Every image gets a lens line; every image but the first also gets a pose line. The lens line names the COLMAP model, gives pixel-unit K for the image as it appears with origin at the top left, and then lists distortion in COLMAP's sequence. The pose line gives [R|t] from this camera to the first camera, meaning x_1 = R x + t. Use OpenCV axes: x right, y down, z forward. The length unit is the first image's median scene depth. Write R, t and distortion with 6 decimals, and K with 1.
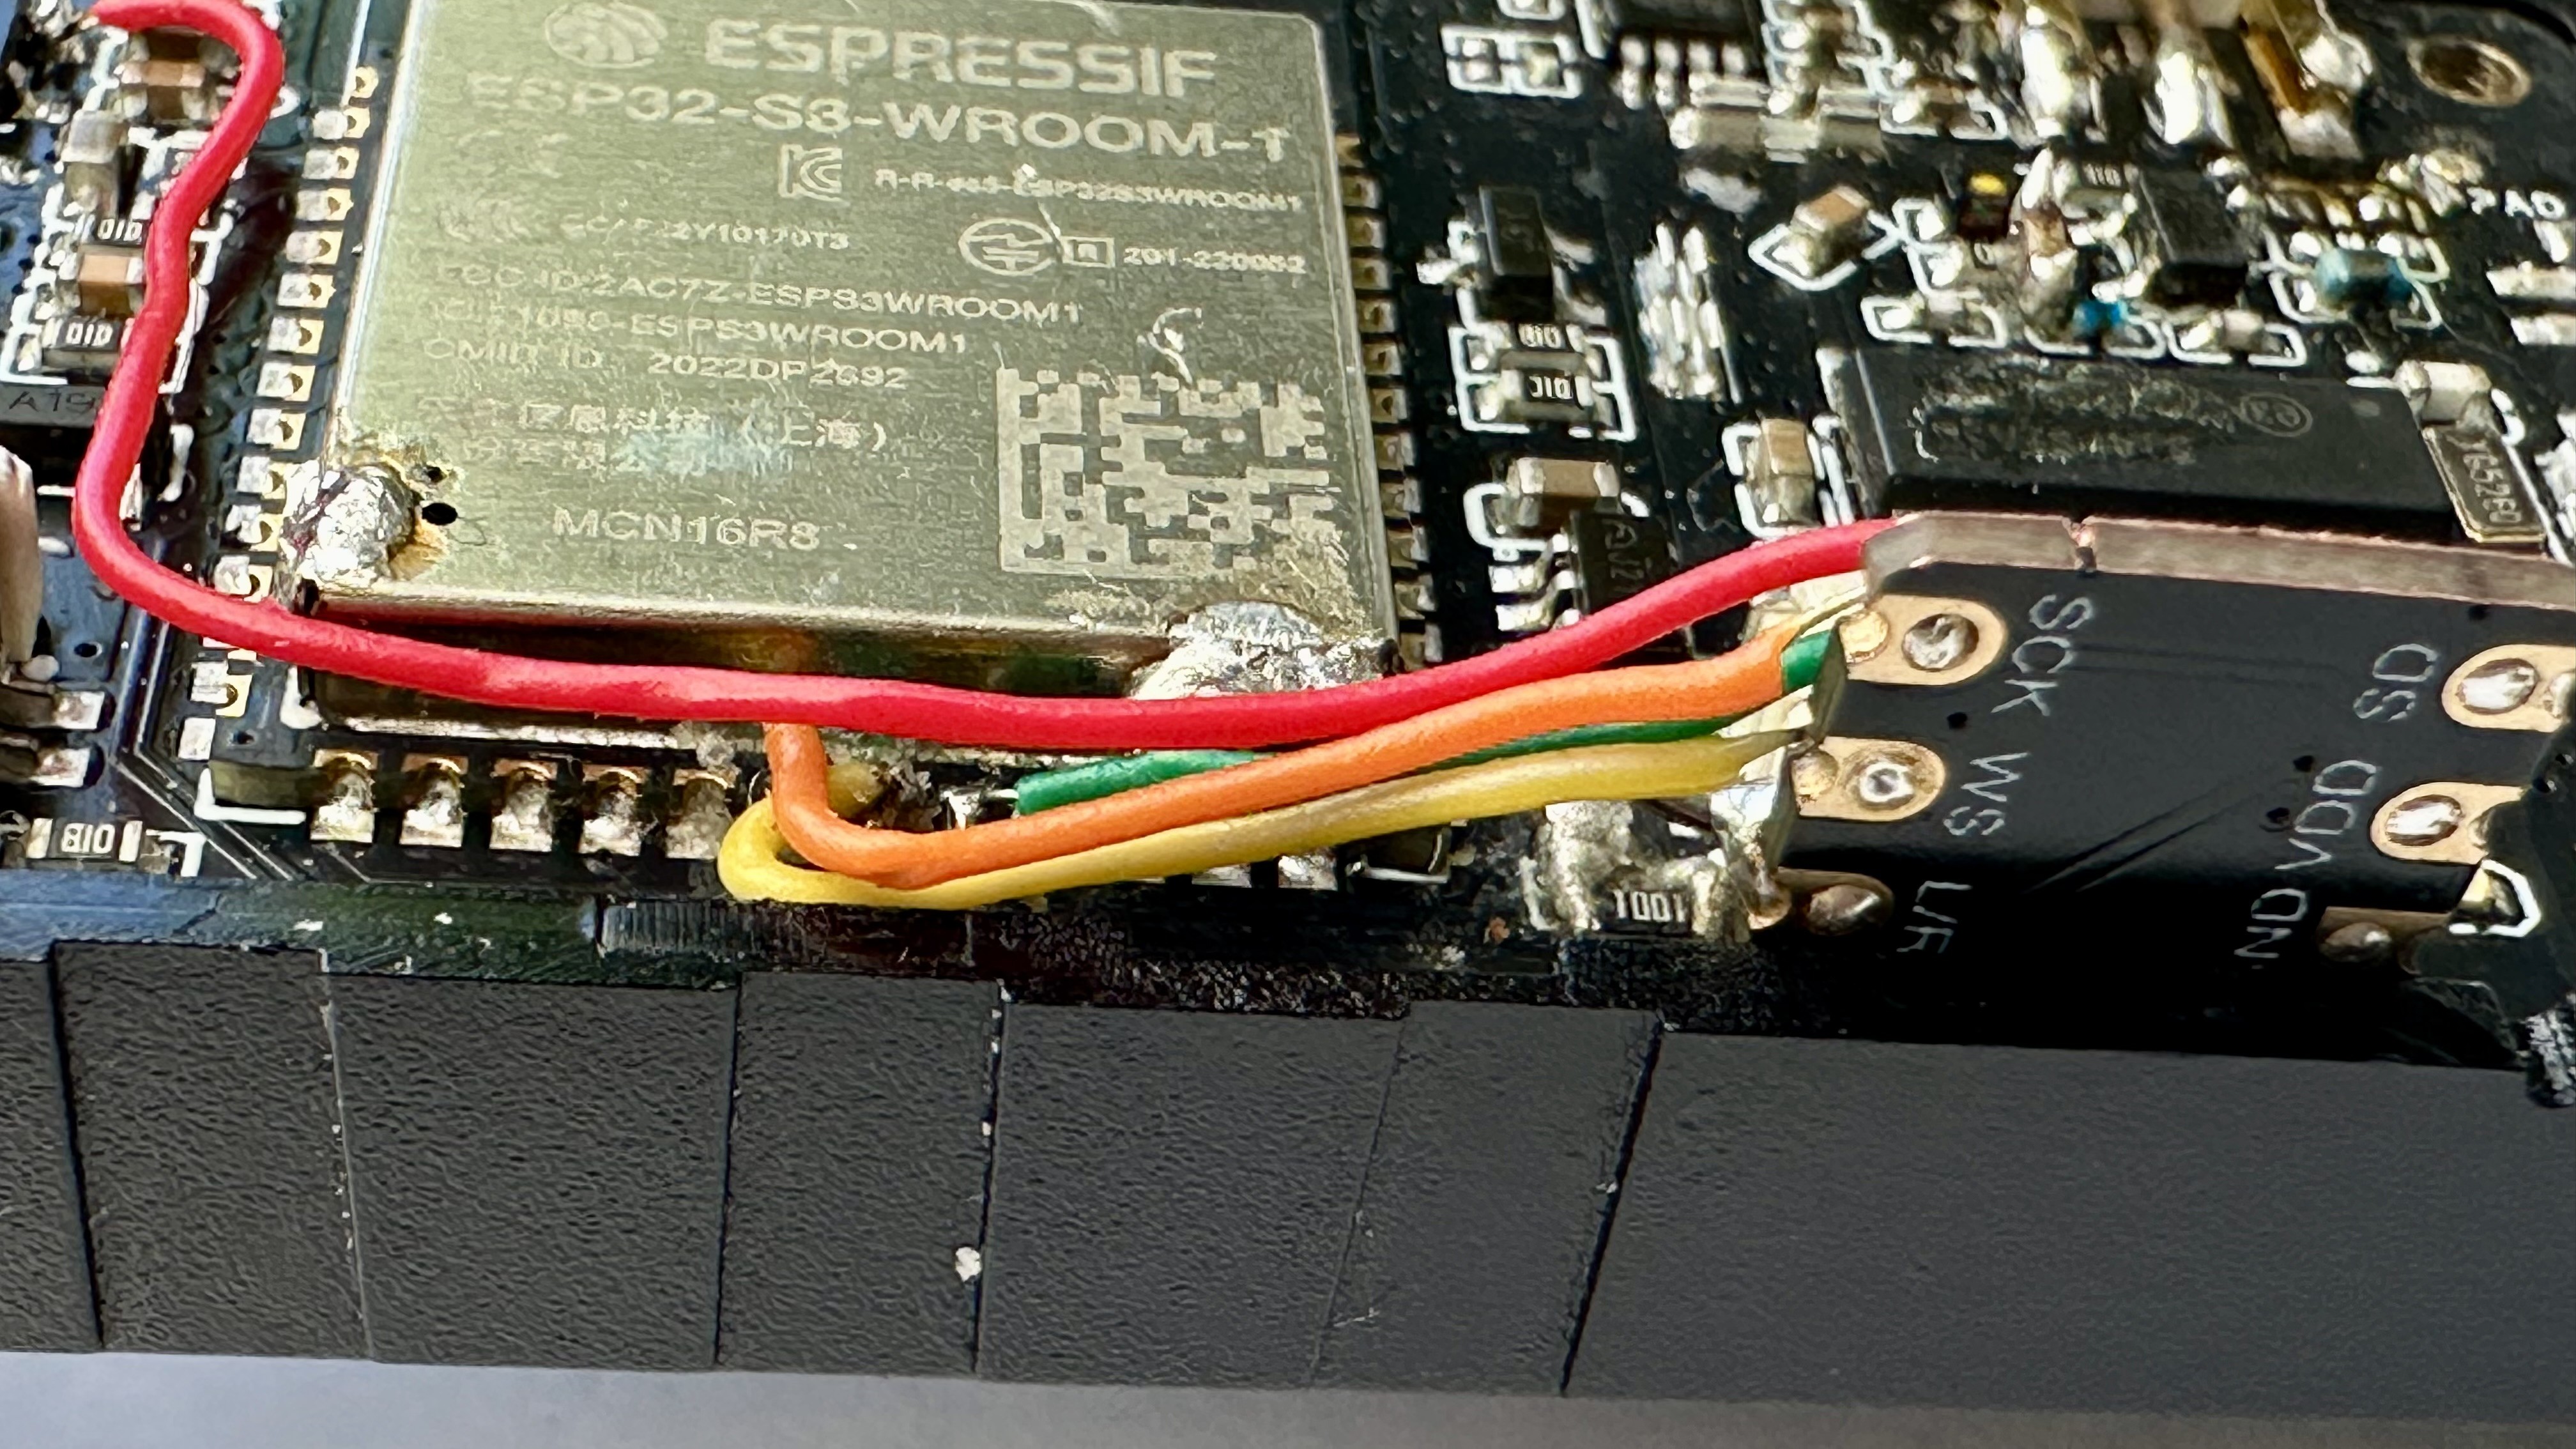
lens RADIAL K [[3781.6, 0, 1122.8], [0, 3781.6, 959.7], [0, 0, 1]] dist [0.004268, -0.089002]
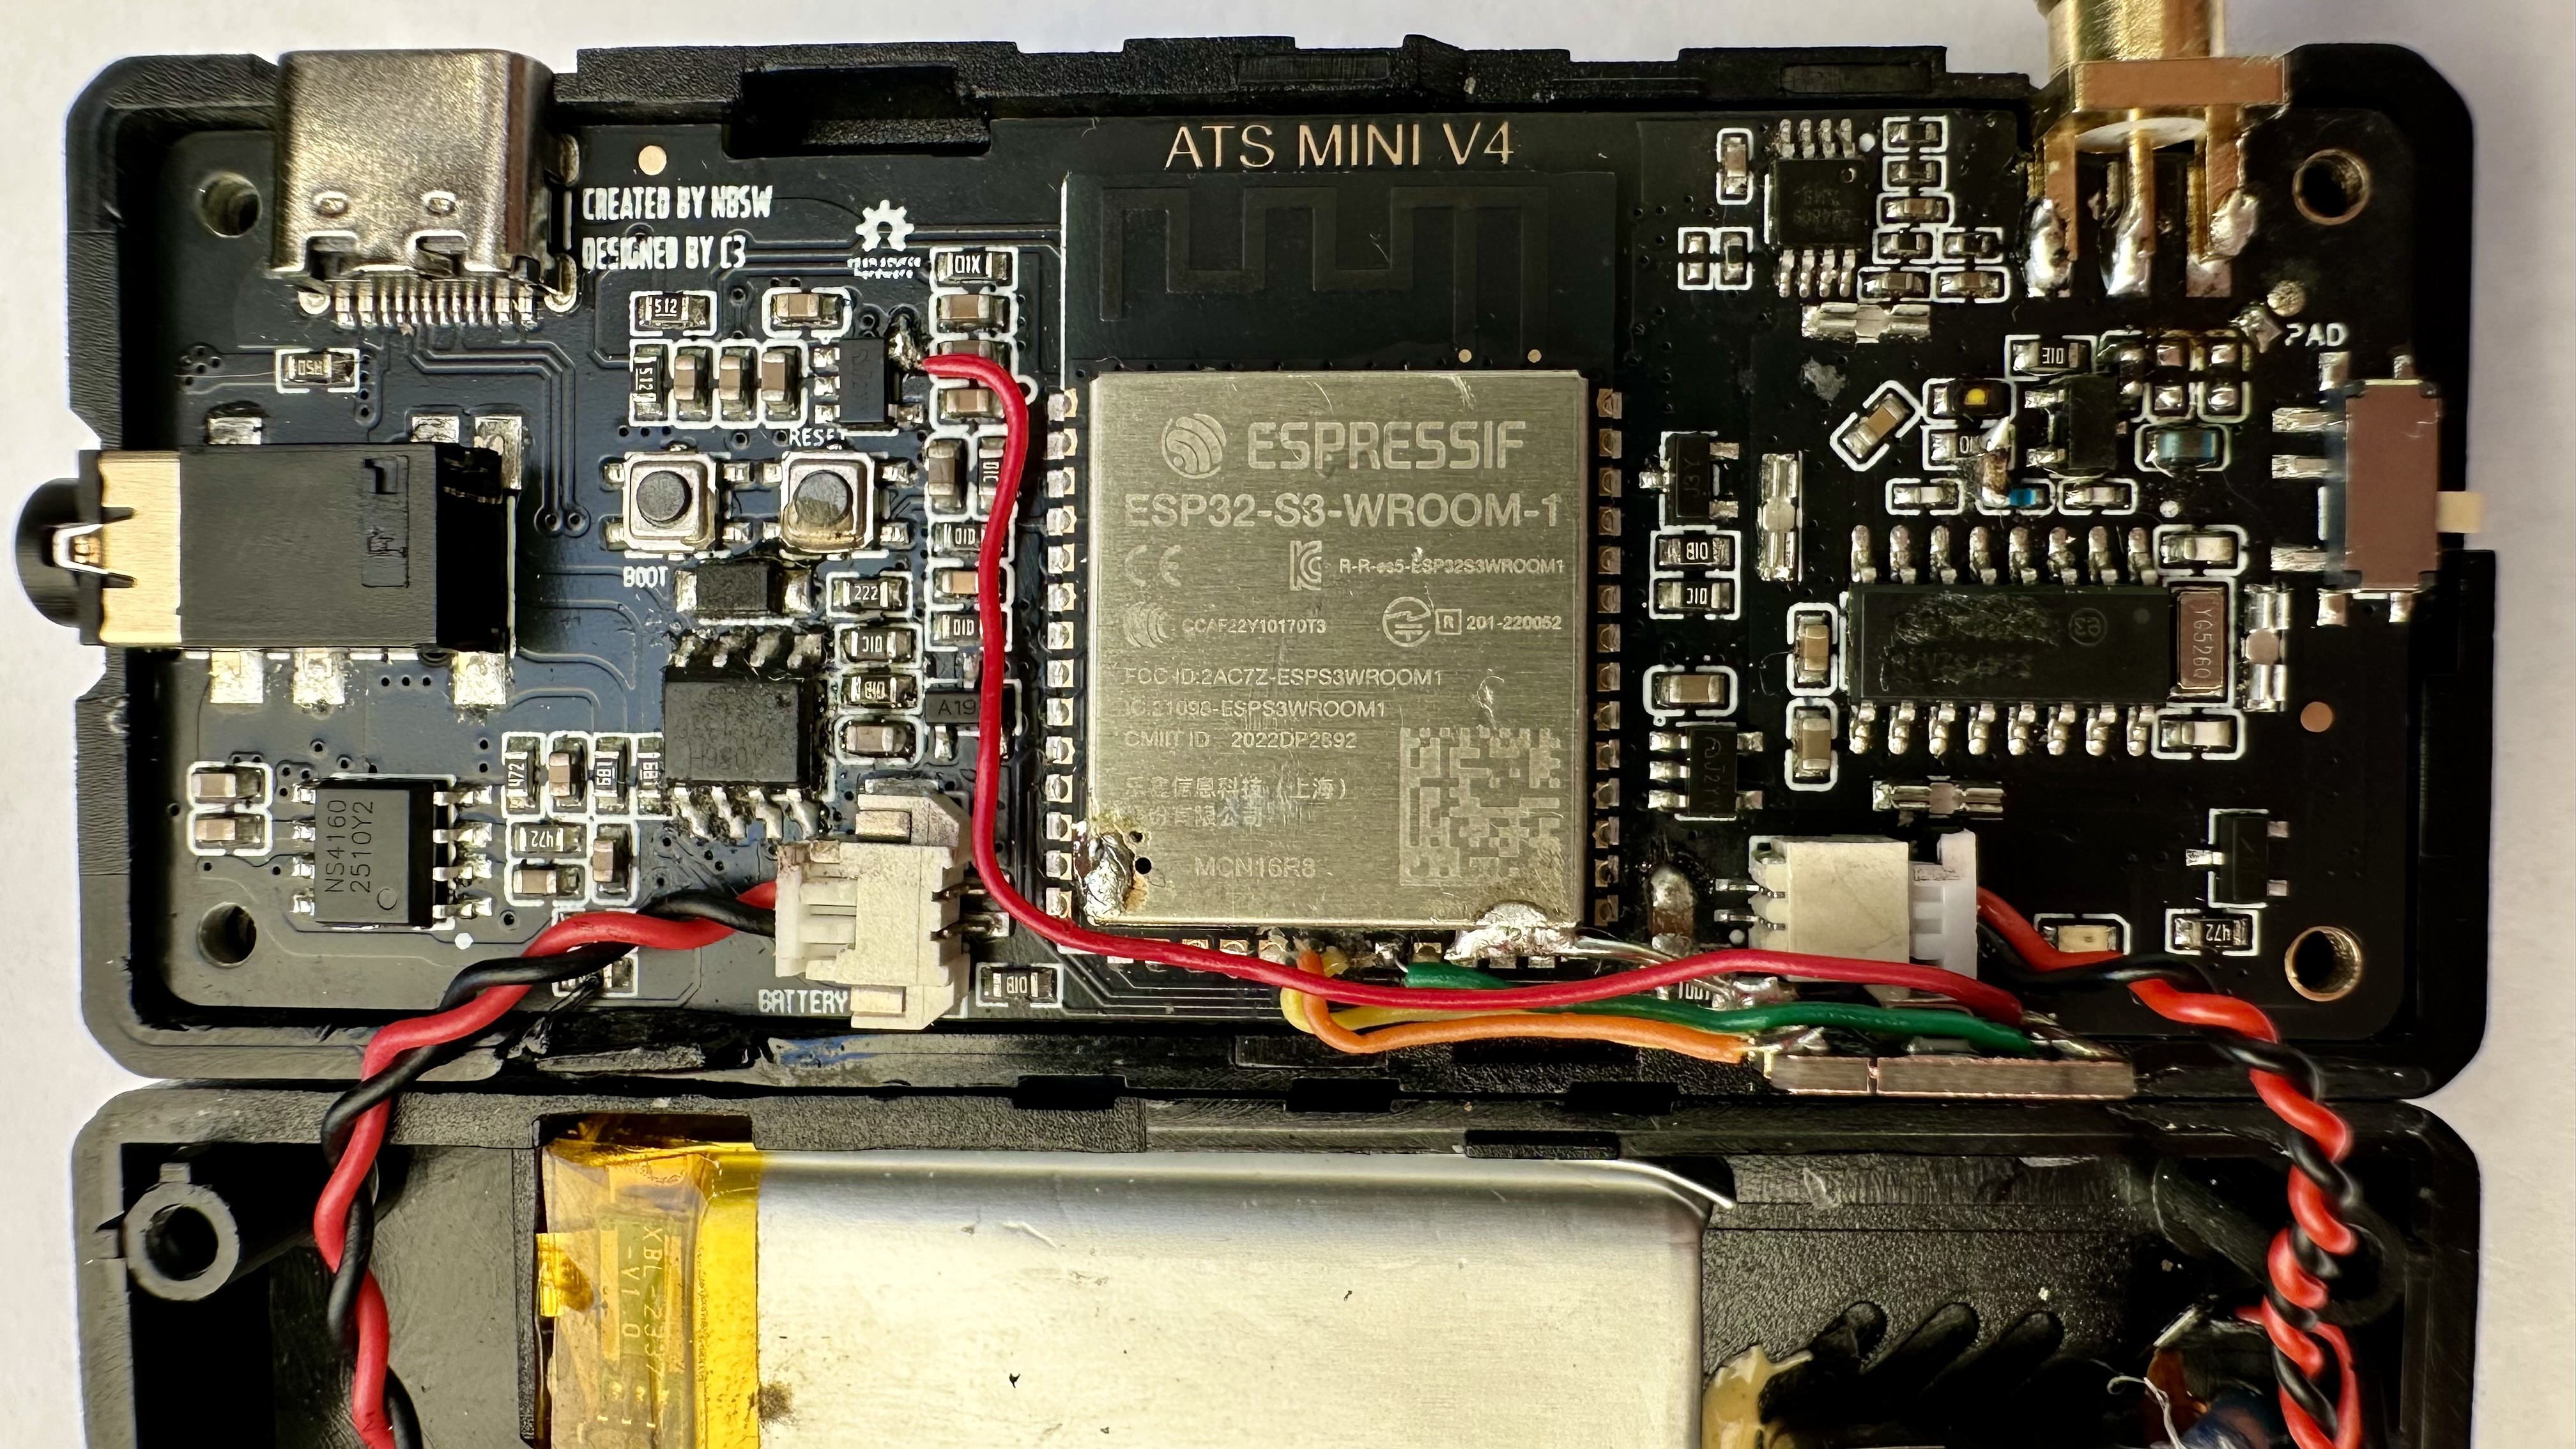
lens RADIAL K [[1932.1, 0, 1288.0], [0, 1932.1, 724.5], [0, 0, 1]] dist [-0.008408, -0.002040]
pose [[0.988176, 0.039174, -0.148232, 0.057607], [0.077872, 0.704590, 0.705329, -0.842184], [0.132073, -0.708532, 0.693209, 0.254652]]
